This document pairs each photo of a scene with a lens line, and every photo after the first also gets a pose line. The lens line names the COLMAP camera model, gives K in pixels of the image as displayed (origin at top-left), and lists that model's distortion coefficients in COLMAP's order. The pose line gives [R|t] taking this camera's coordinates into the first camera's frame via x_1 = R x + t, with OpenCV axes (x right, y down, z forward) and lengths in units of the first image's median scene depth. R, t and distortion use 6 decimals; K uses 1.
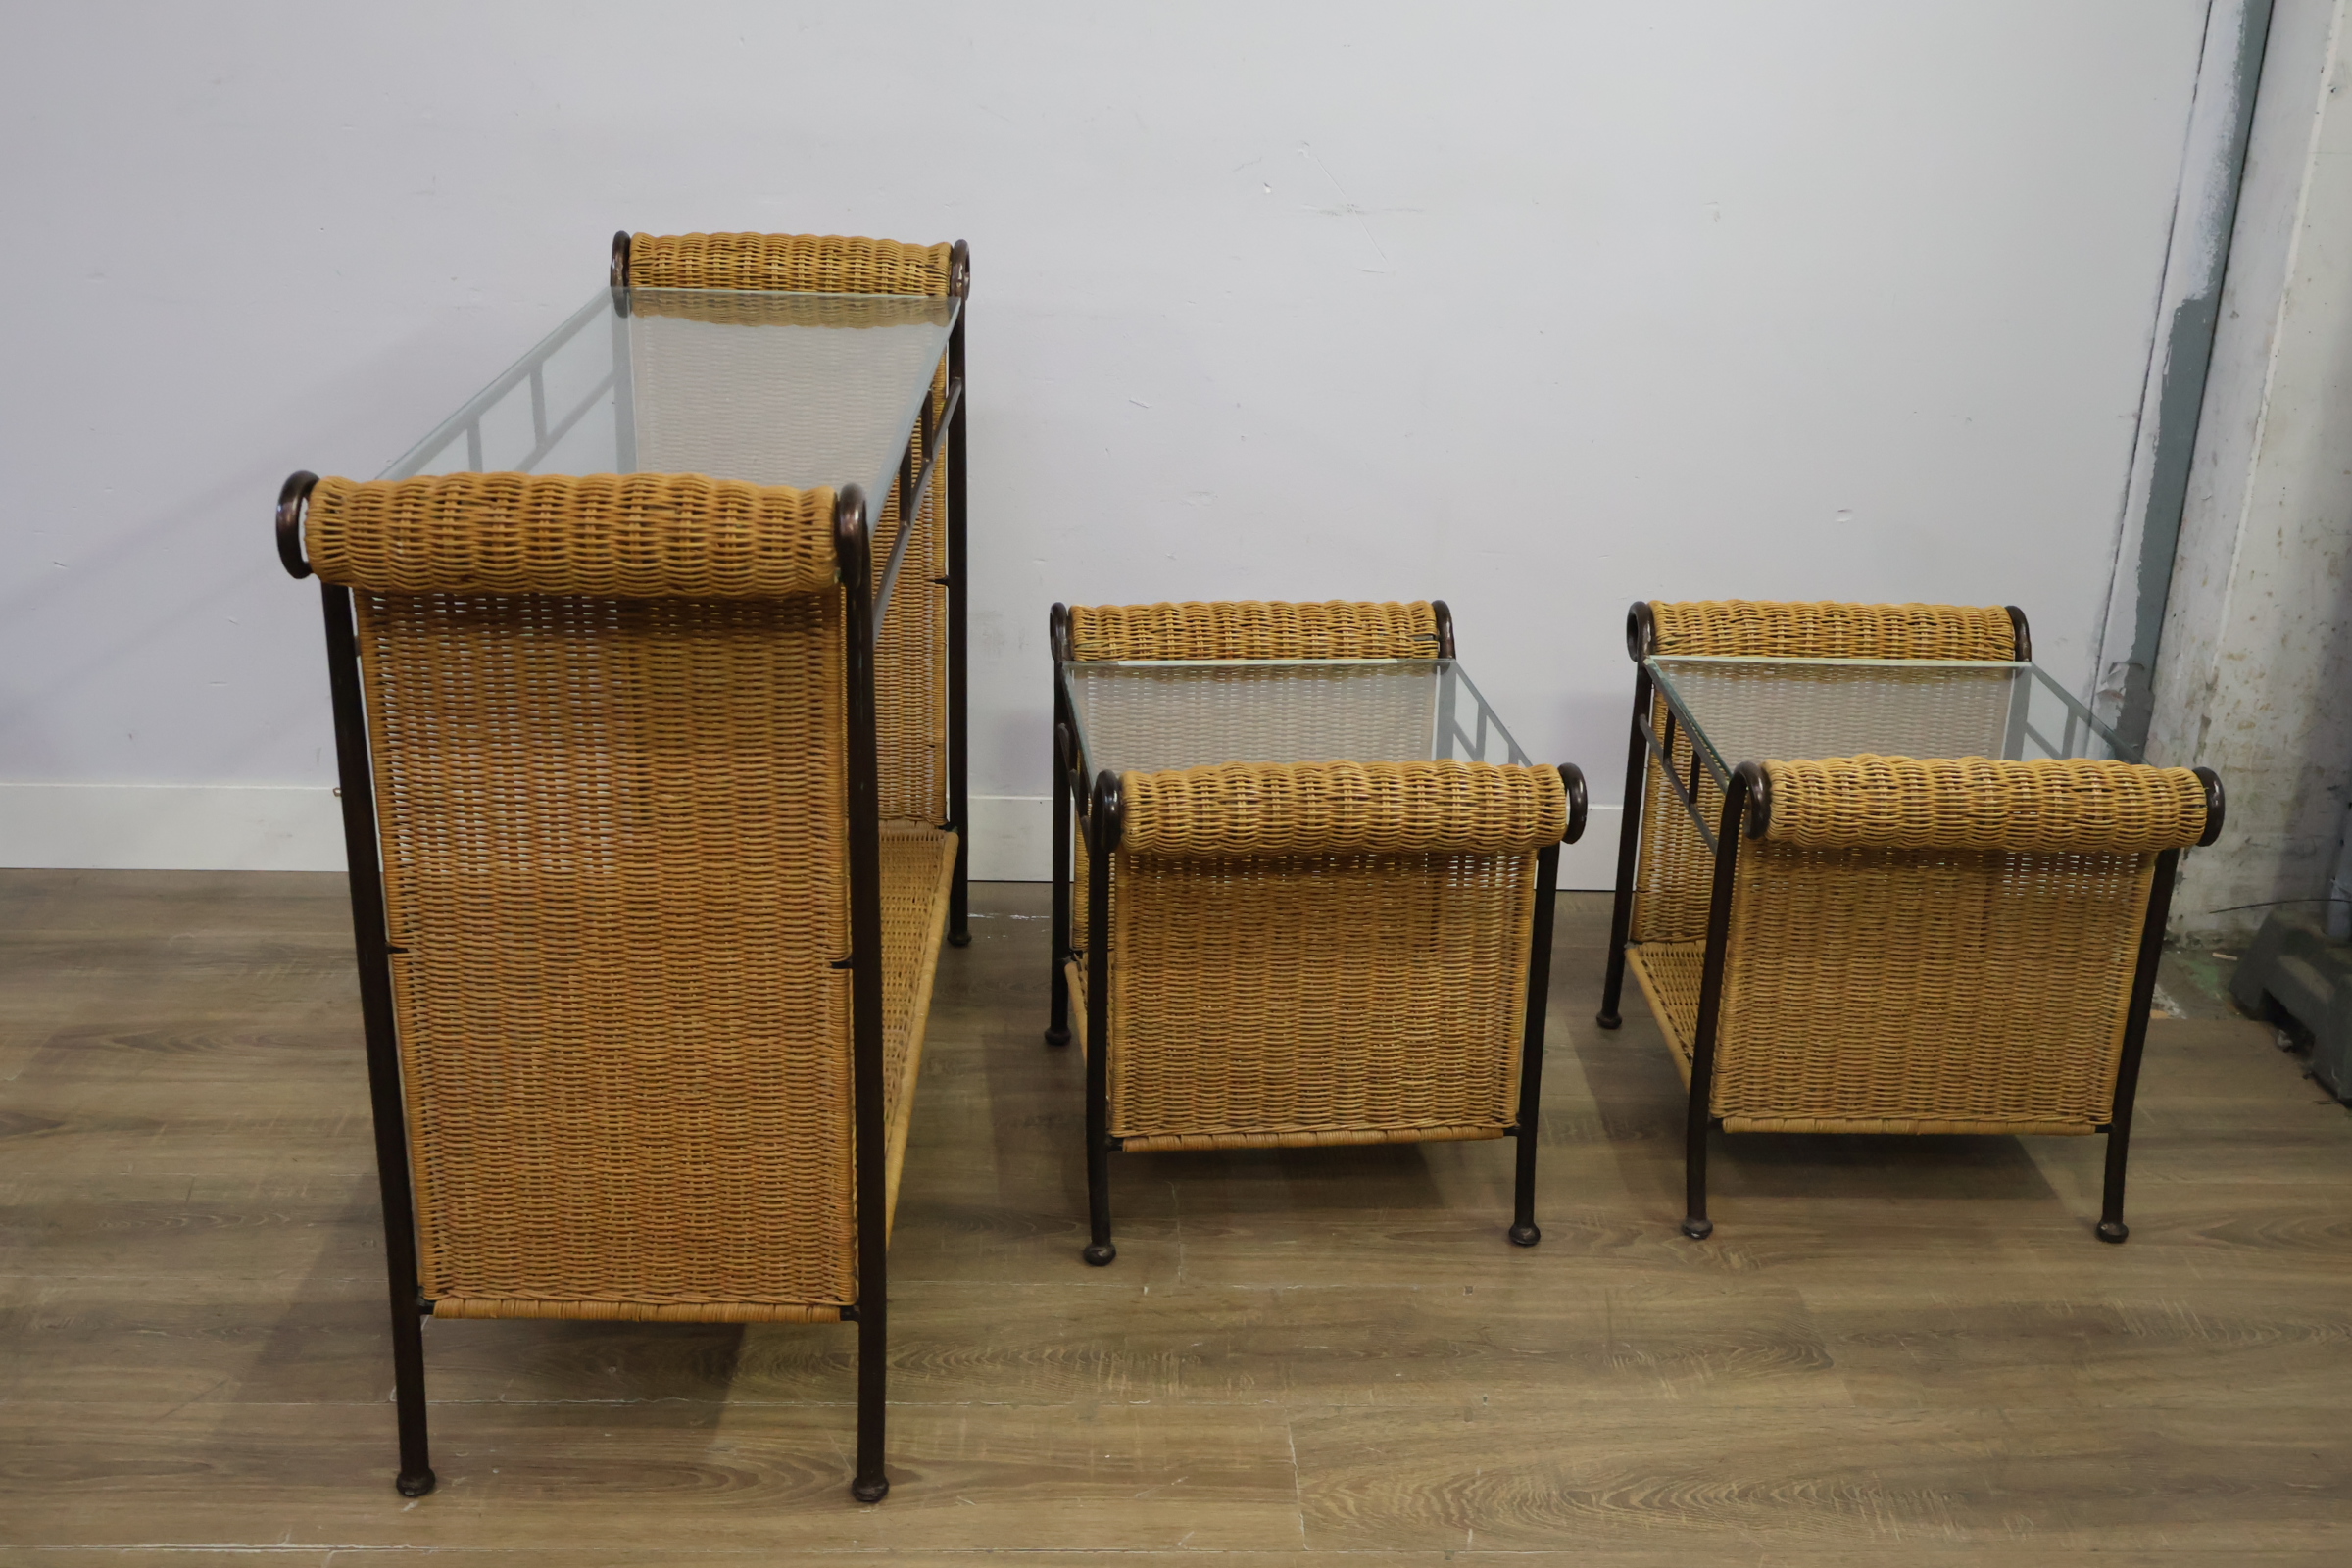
lens RADIAL K [[2474.5, 0, 1170.3], [0, 2474.5, 776.0], [0, 0, 1]] dist [-0.009332, 0.000000]
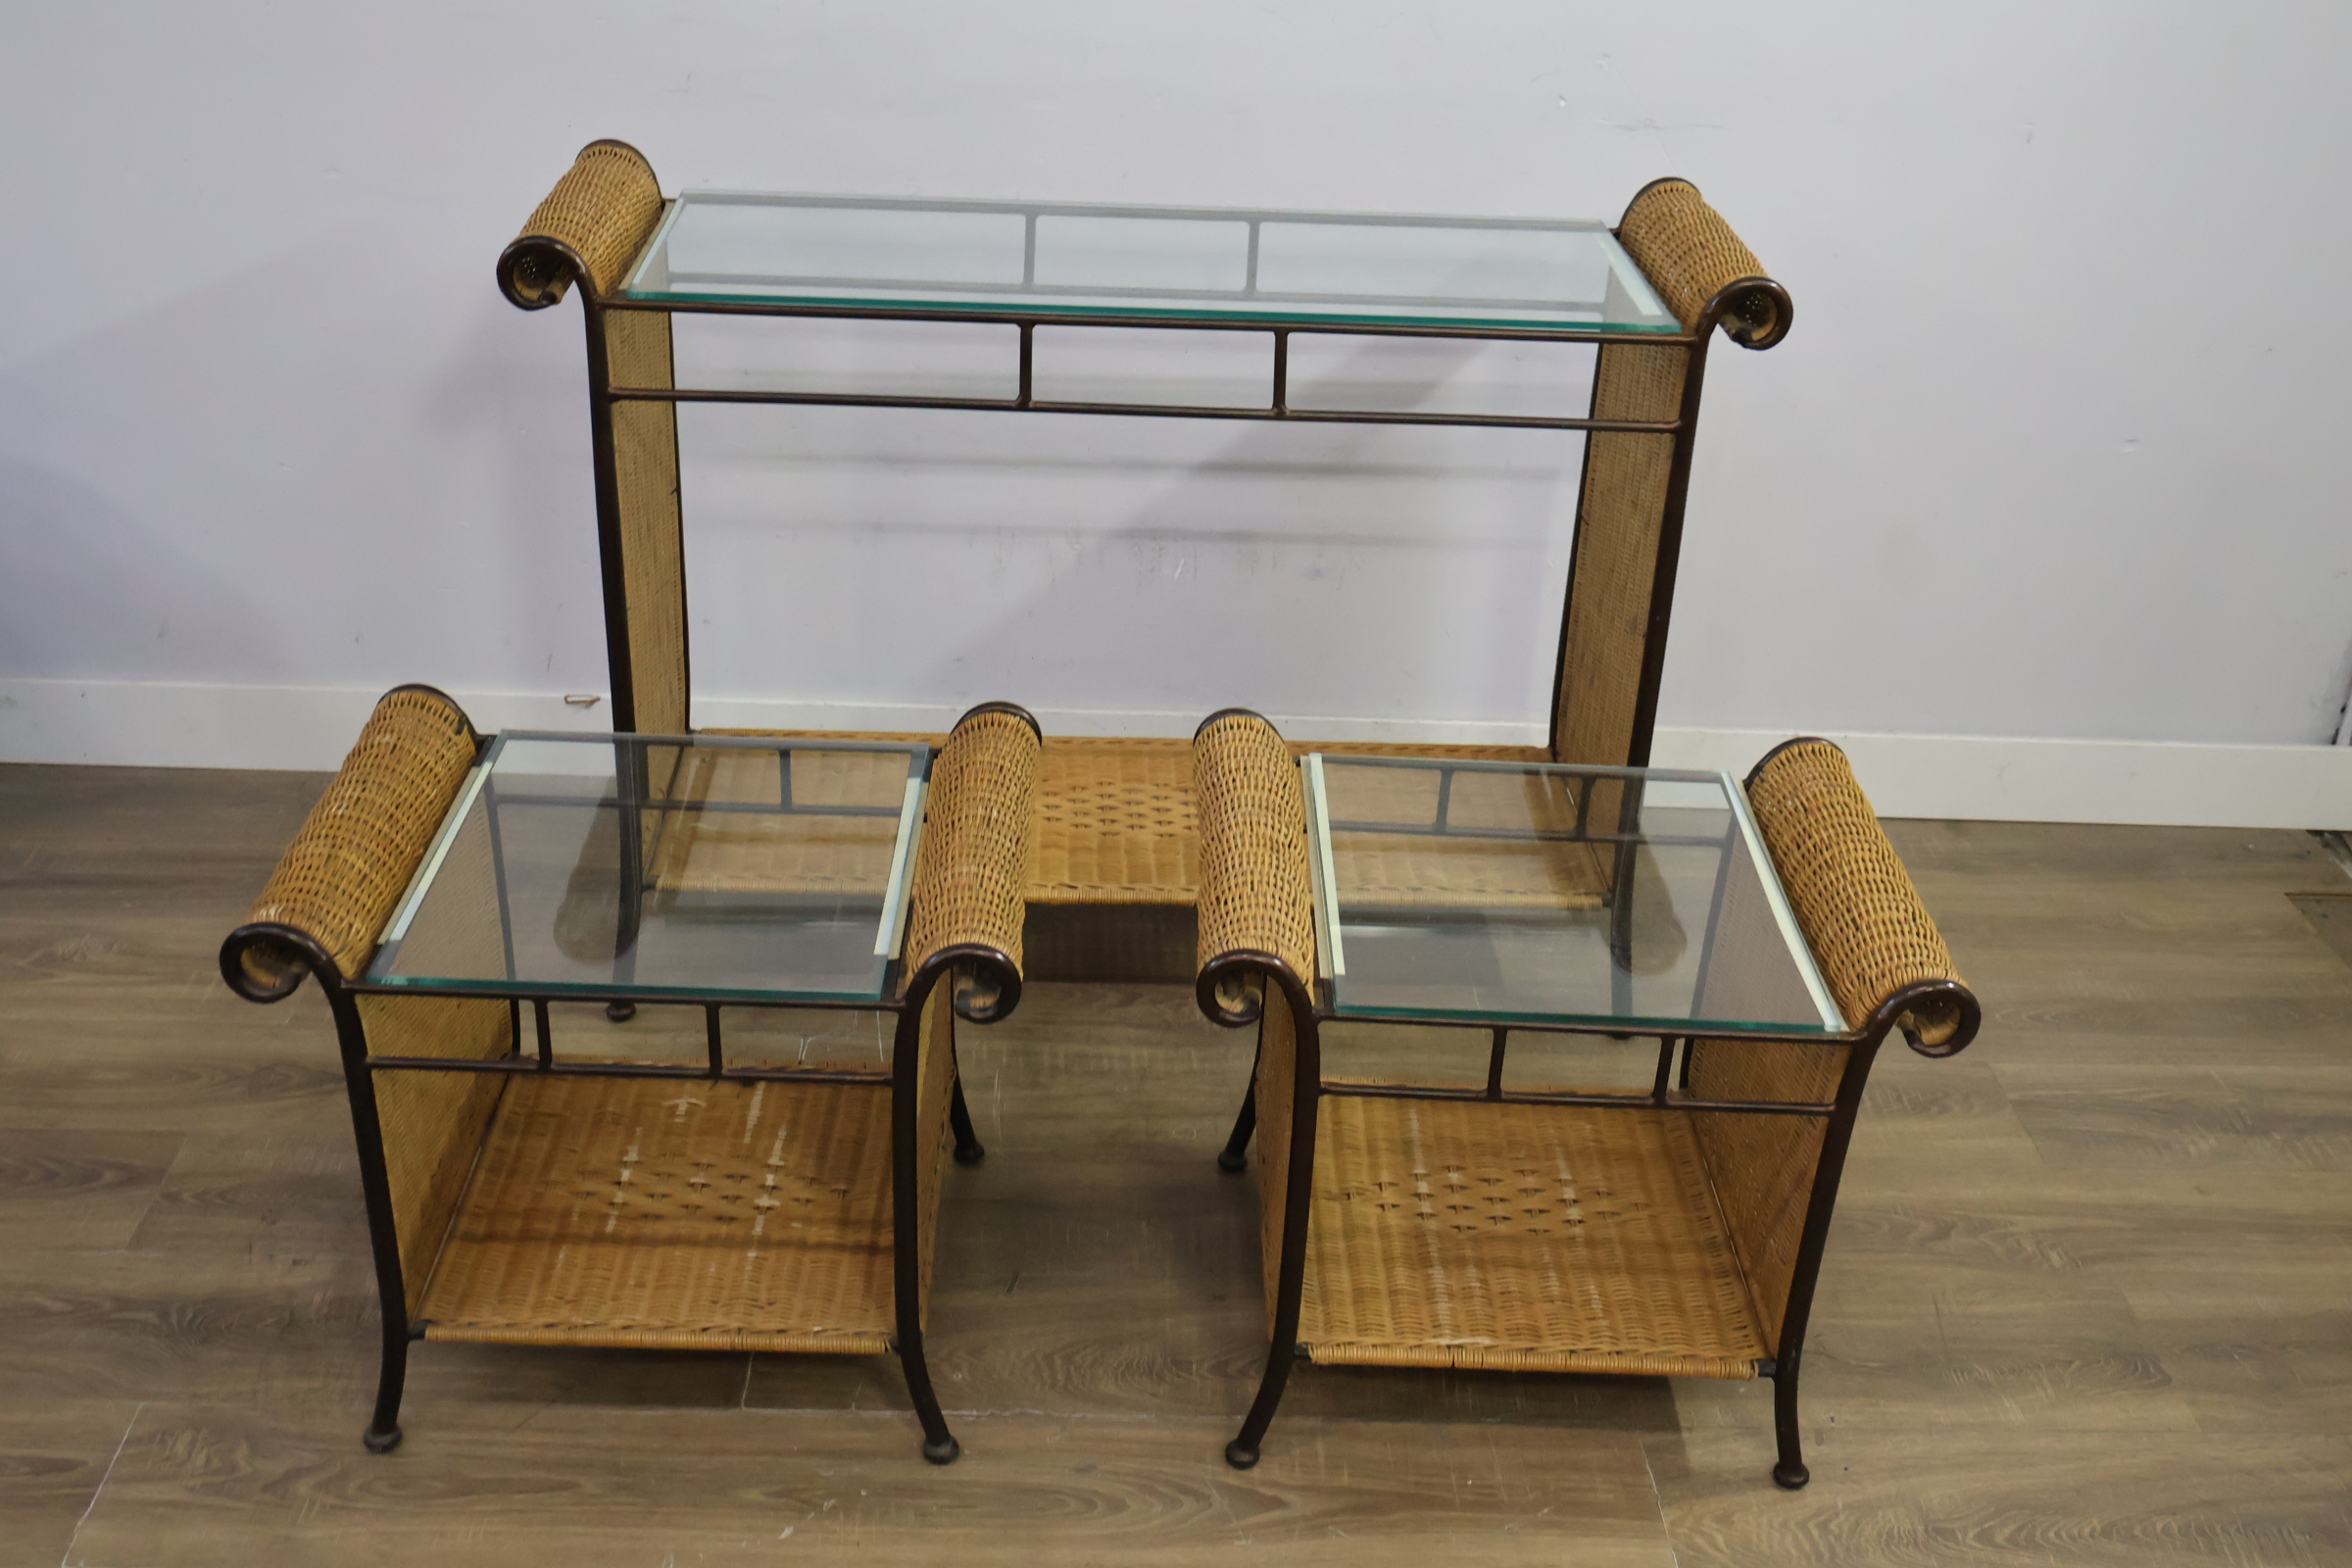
lens RADIAL K [[2474.5, 0, 1168.0], [0, 2474.5, 755.0], [0, 0, 1]] dist [-0.009332, 0.000000]
pose [[0.999851, 0.017156, 0.001929, -0.143929], [-0.017263, 0.994092, 0.107160, -0.113583], [-0.000079, -0.107177, 0.994240, 0.036172]]
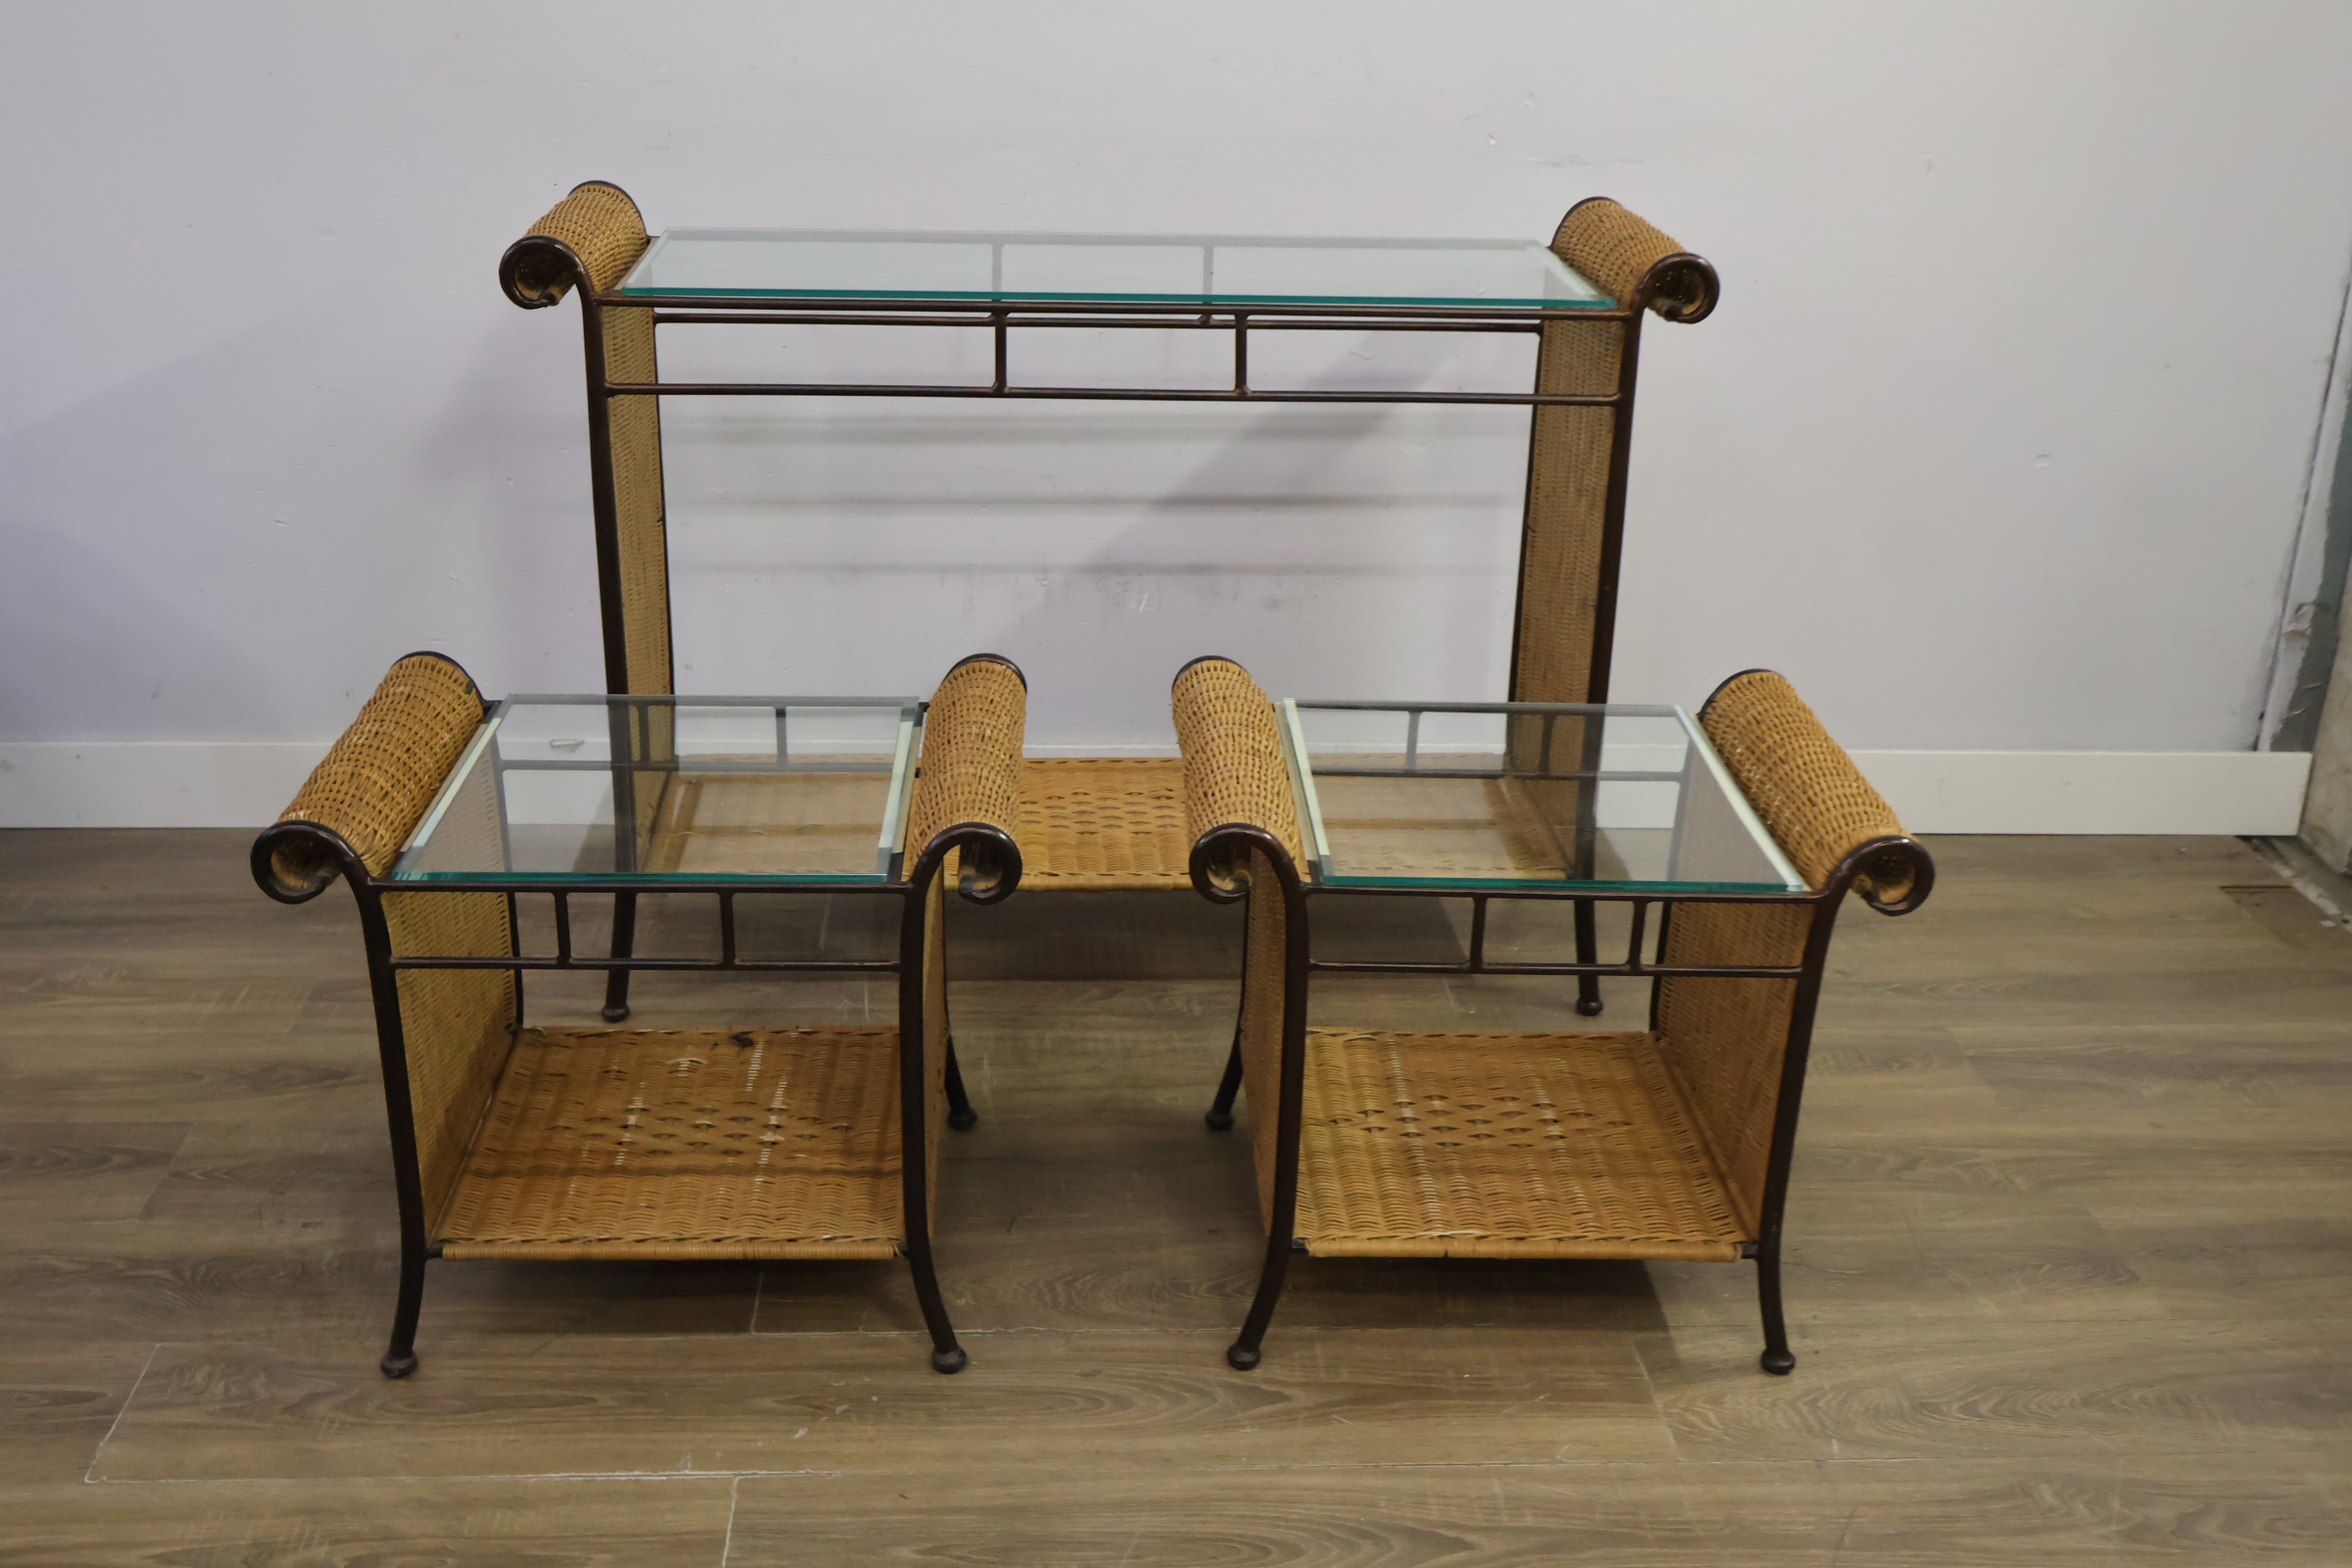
lens RADIAL K [[2474.5, 0, 1154.6], [0, 2474.5, 780.0], [0, 0, 1]] dist [-0.009332, 0.000000]
pose [[0.999707, -0.010356, 0.021892, -0.162542], [0.010095, 0.999877, 0.011987, 0.014178], [-0.022013, -0.011763, 0.999688, -0.015783]]
